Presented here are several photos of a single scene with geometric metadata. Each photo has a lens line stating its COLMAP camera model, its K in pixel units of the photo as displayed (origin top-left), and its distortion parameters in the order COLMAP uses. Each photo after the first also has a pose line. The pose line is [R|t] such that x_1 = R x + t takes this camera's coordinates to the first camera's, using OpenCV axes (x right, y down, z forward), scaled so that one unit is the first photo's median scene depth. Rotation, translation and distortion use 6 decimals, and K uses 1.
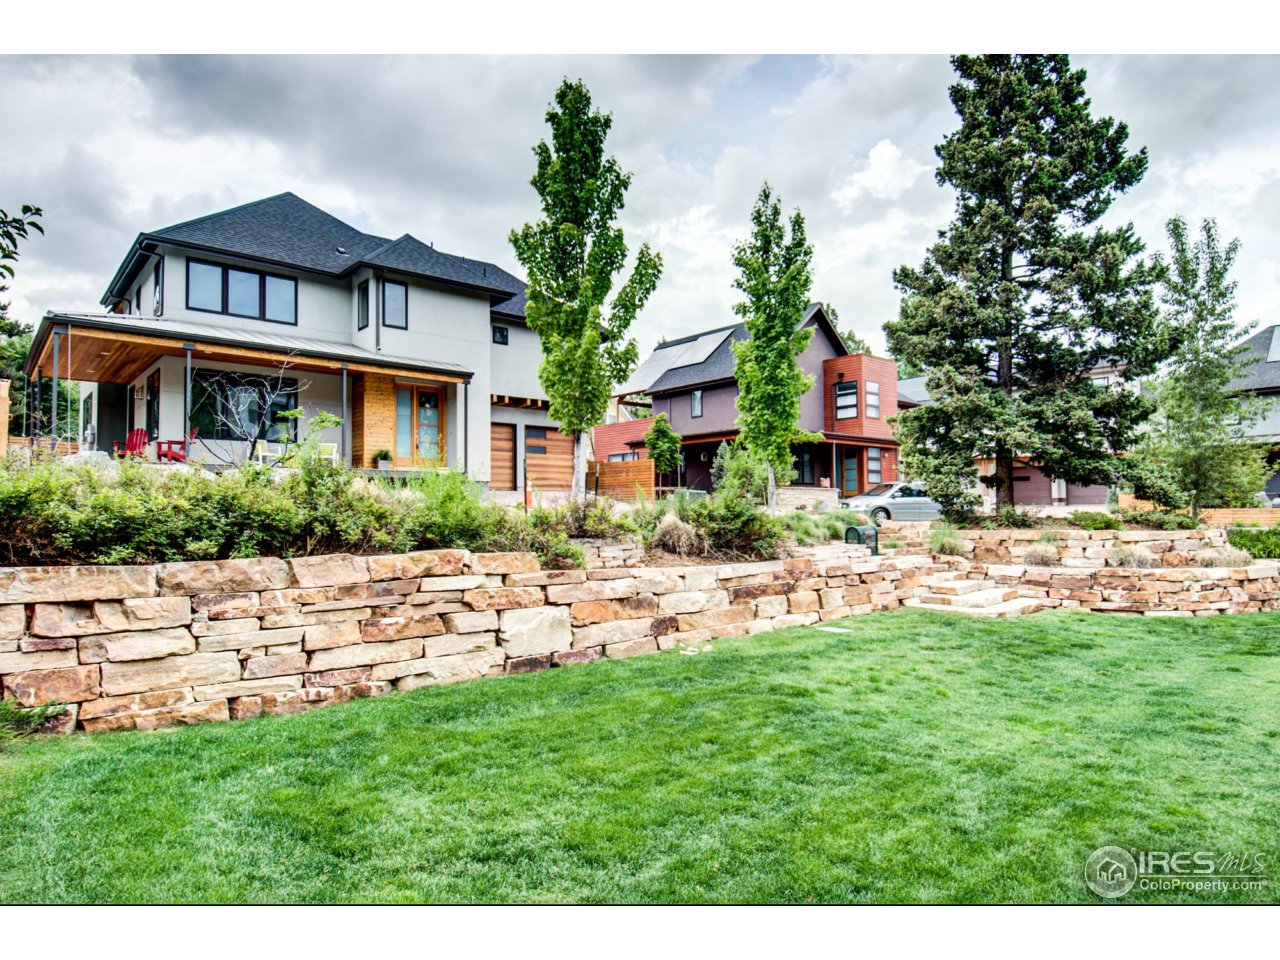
lens RADIAL K [[721.3, 0, 633.9], [0, 721.3, 480.2], [0, 0, 1]] dist [0.006876, 0.000866]
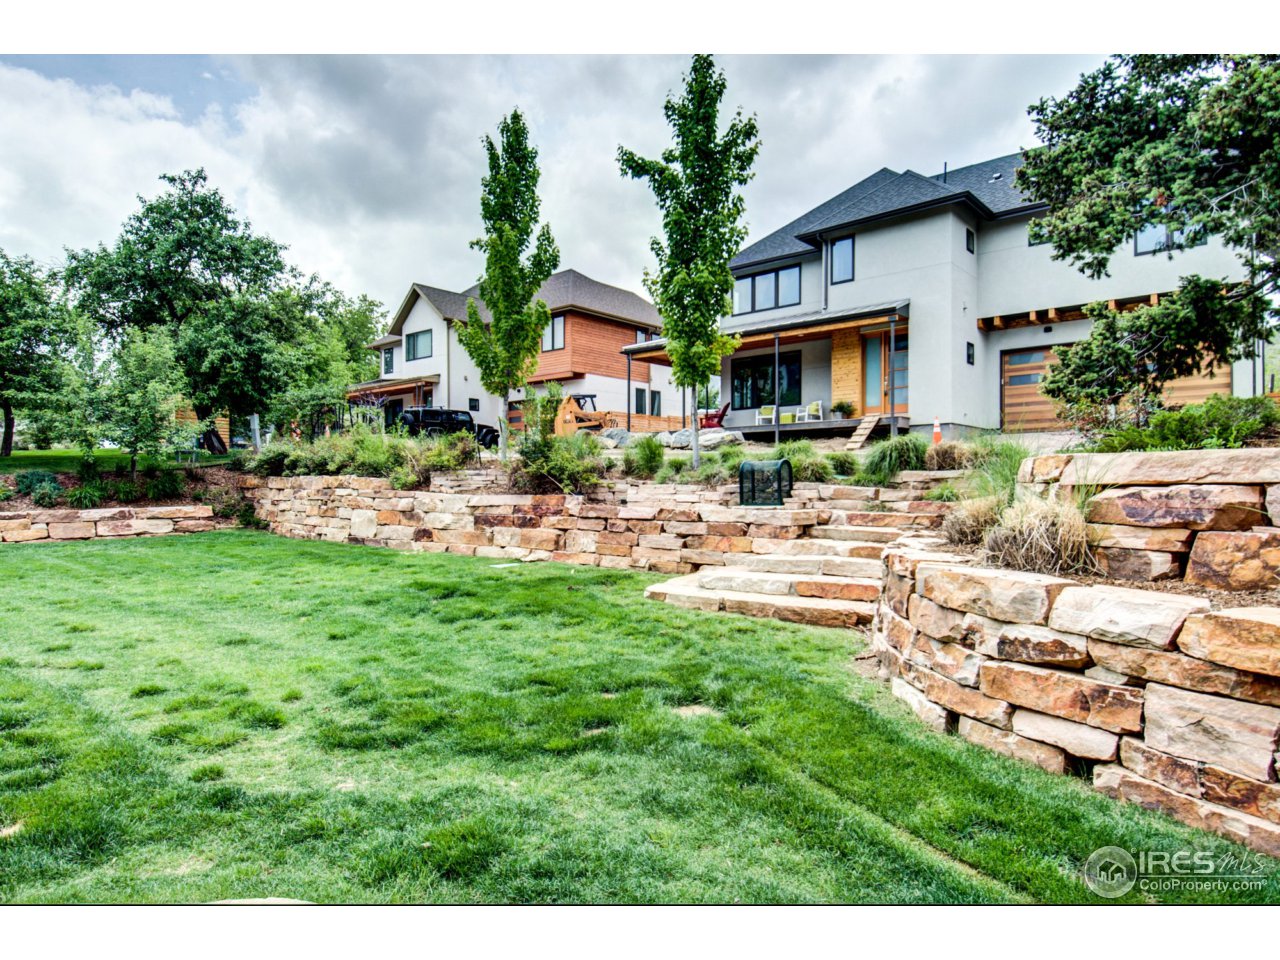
lens RADIAL K [[721.3, 0, 634.4], [0, 721.3, 485.4], [0, 0, 1]] dist [0.006876, 0.000866]
pose [[0.183307, 0.007795, -0.983025, 1.022011], [0.048024, 0.998704, 0.016875, 0.075277], [0.981882, -0.050302, 0.182695, 0.813574]]
